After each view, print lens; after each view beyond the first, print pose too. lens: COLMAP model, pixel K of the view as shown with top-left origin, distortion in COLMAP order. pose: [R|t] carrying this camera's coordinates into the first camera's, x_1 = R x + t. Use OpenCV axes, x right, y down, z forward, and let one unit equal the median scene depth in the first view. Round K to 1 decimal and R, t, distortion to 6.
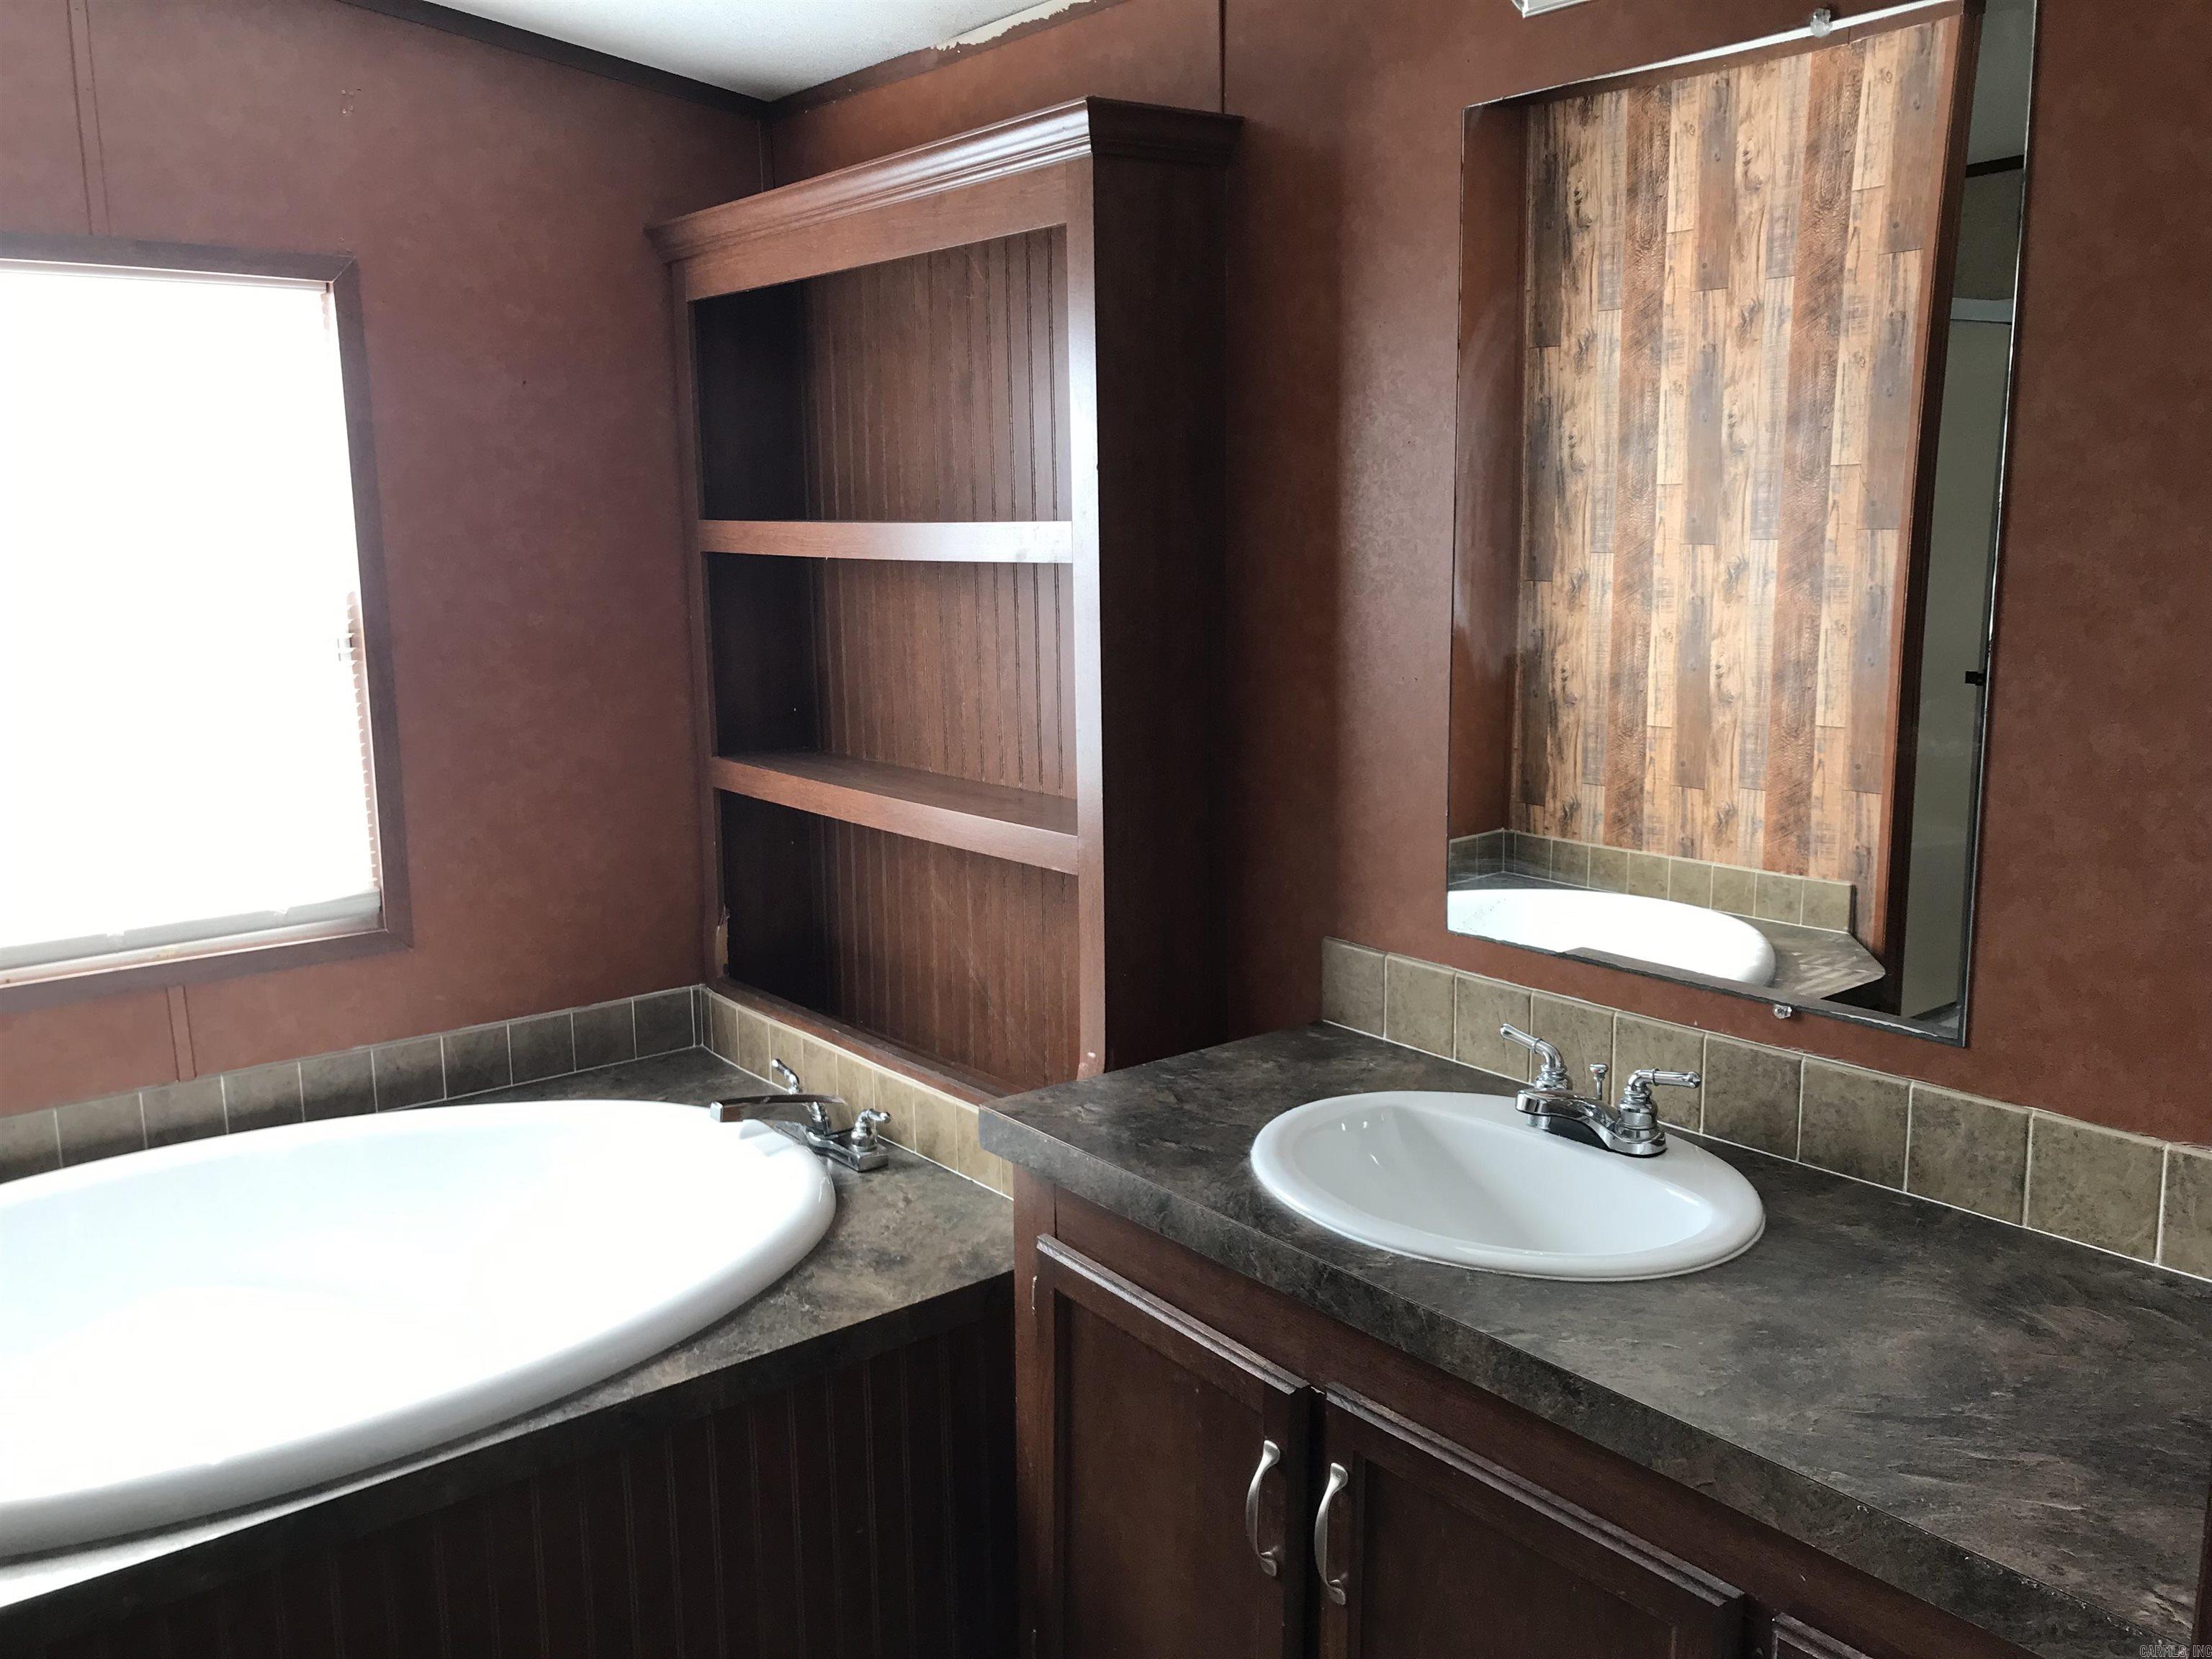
lens RADIAL K [[1839.1, 0, 1106.0], [0, 1839.1, 829.5], [0, 0, 1]] dist [0.039977, -0.003236]
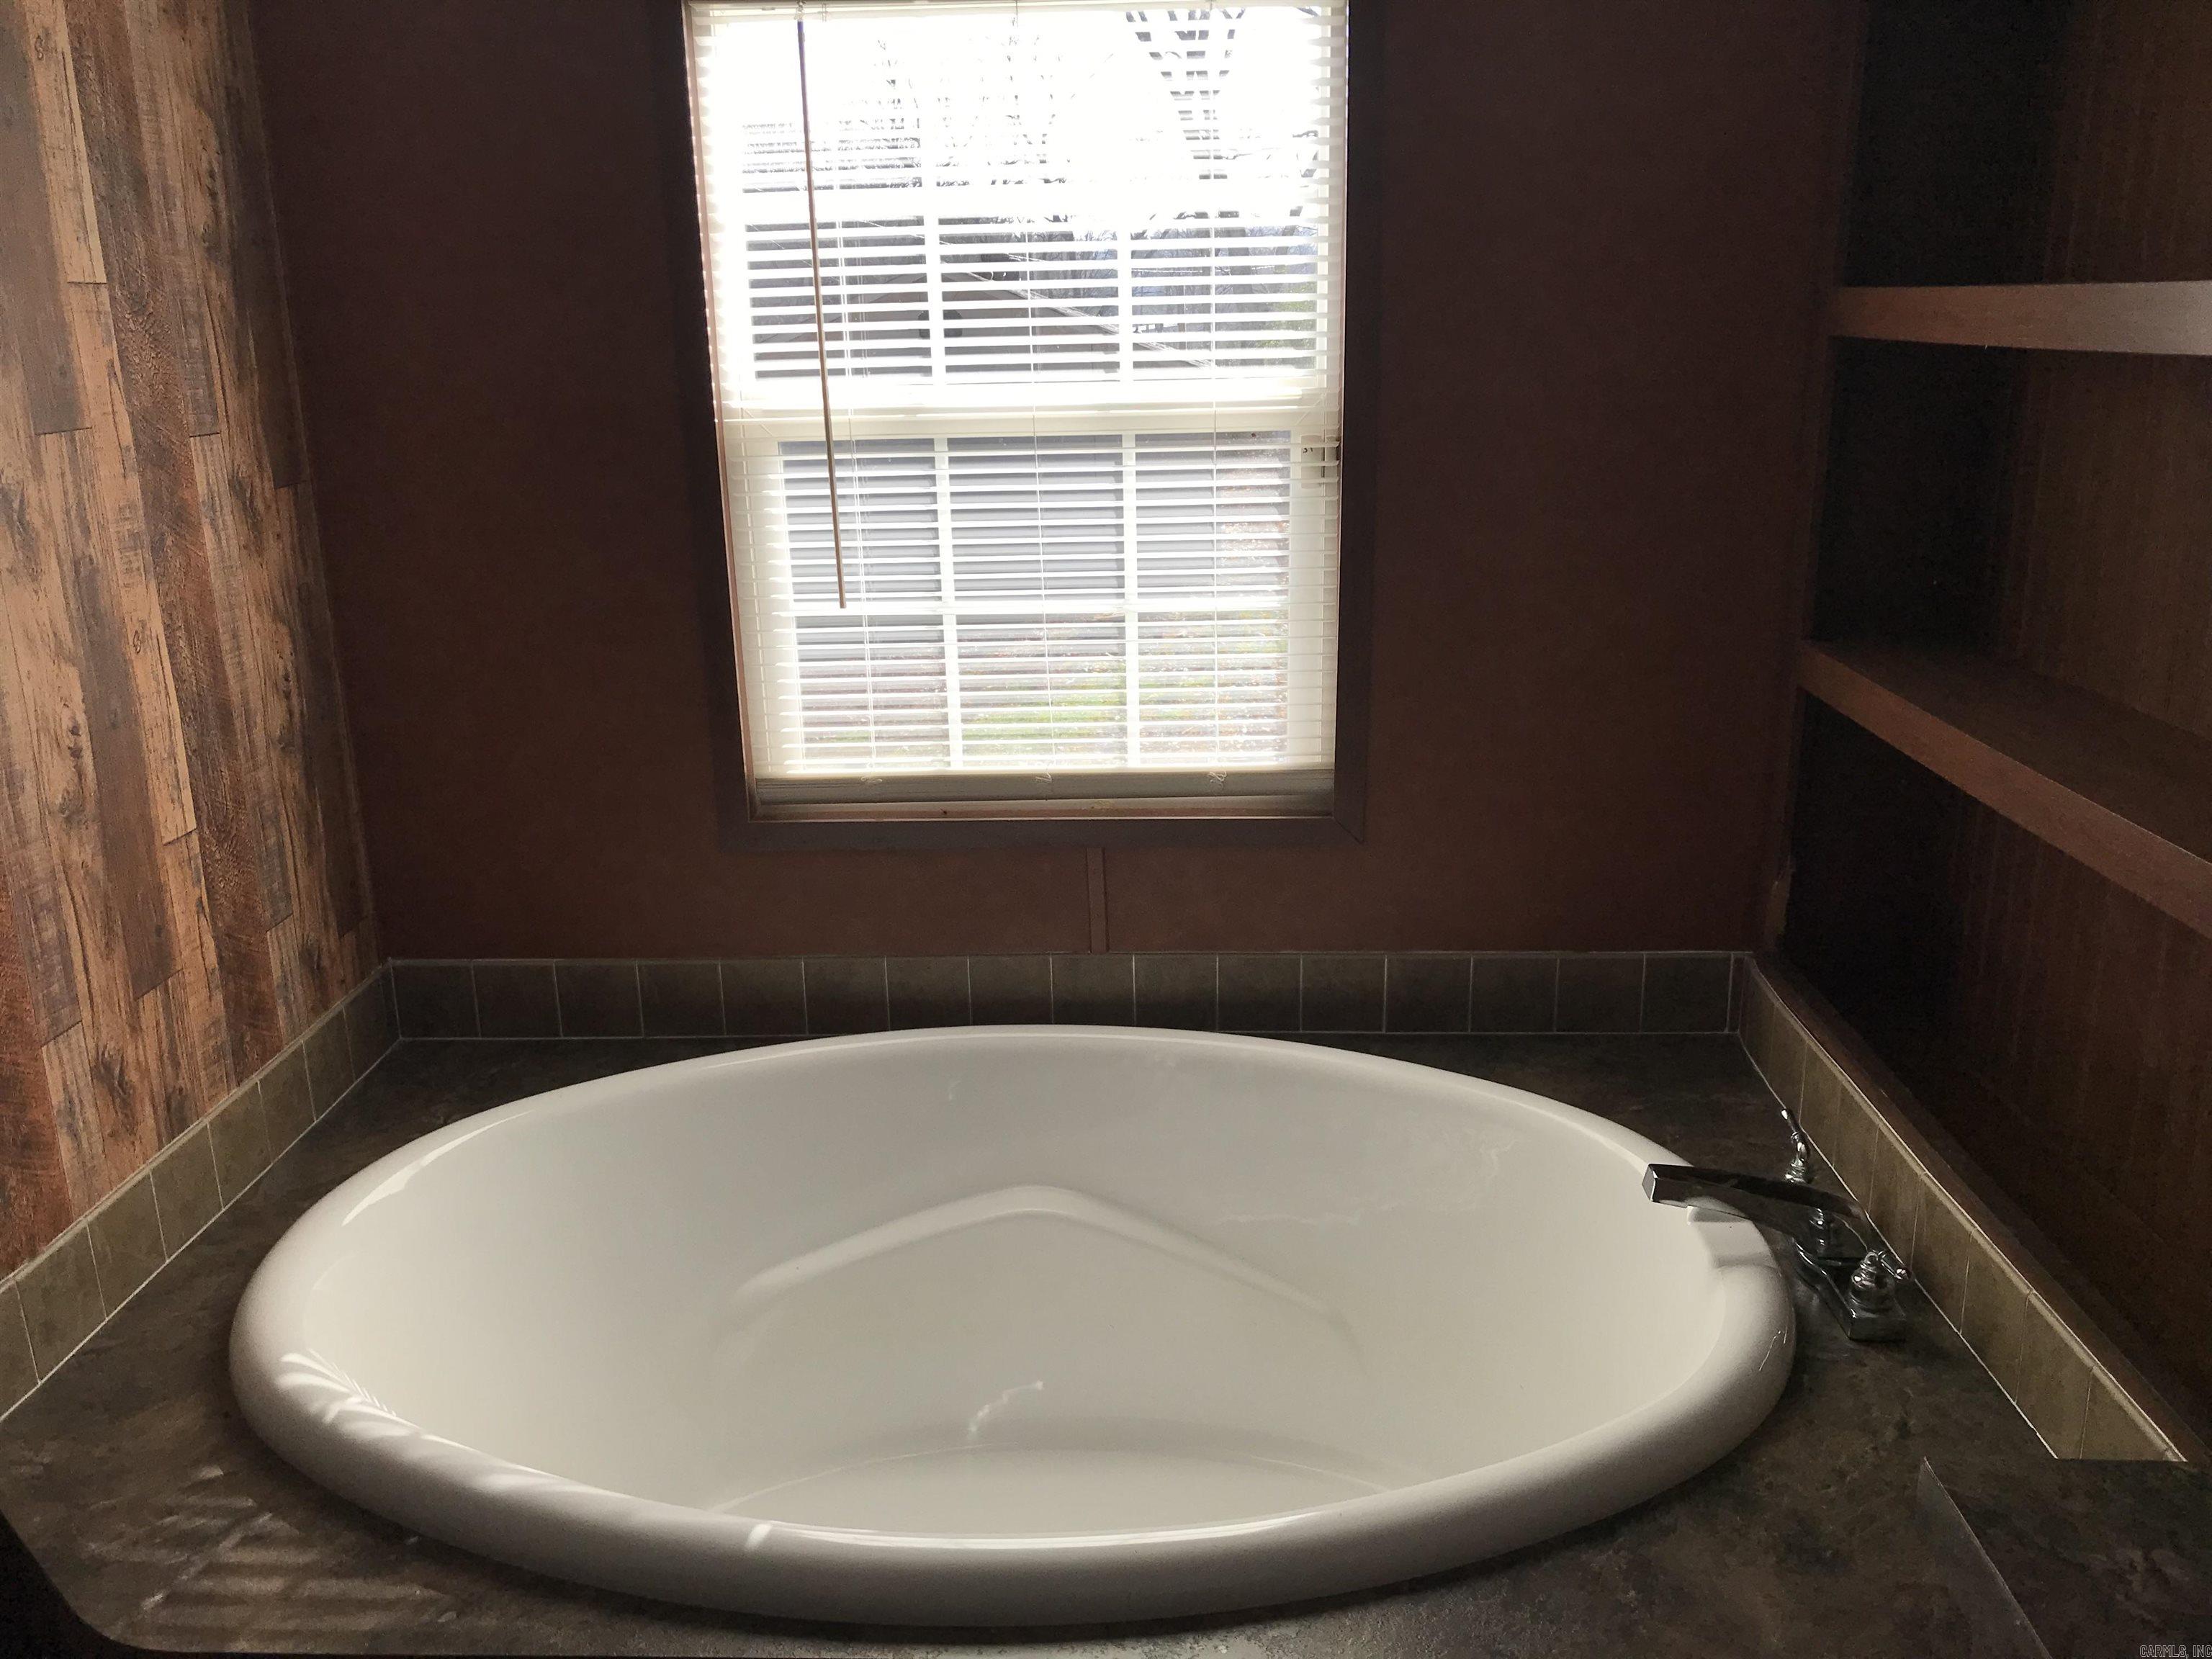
lens RADIAL K [[1839.1, 0, 1106.0], [0, 1839.1, 829.5], [0, 0, 1]] dist [0.039977, -0.003236]
pose [[0.761259, 0.182260, -0.622307, 0.034091], [-0.109336, 0.982024, 0.153864, -0.053349], [0.639164, -0.049090, 0.767503, 0.332330]]
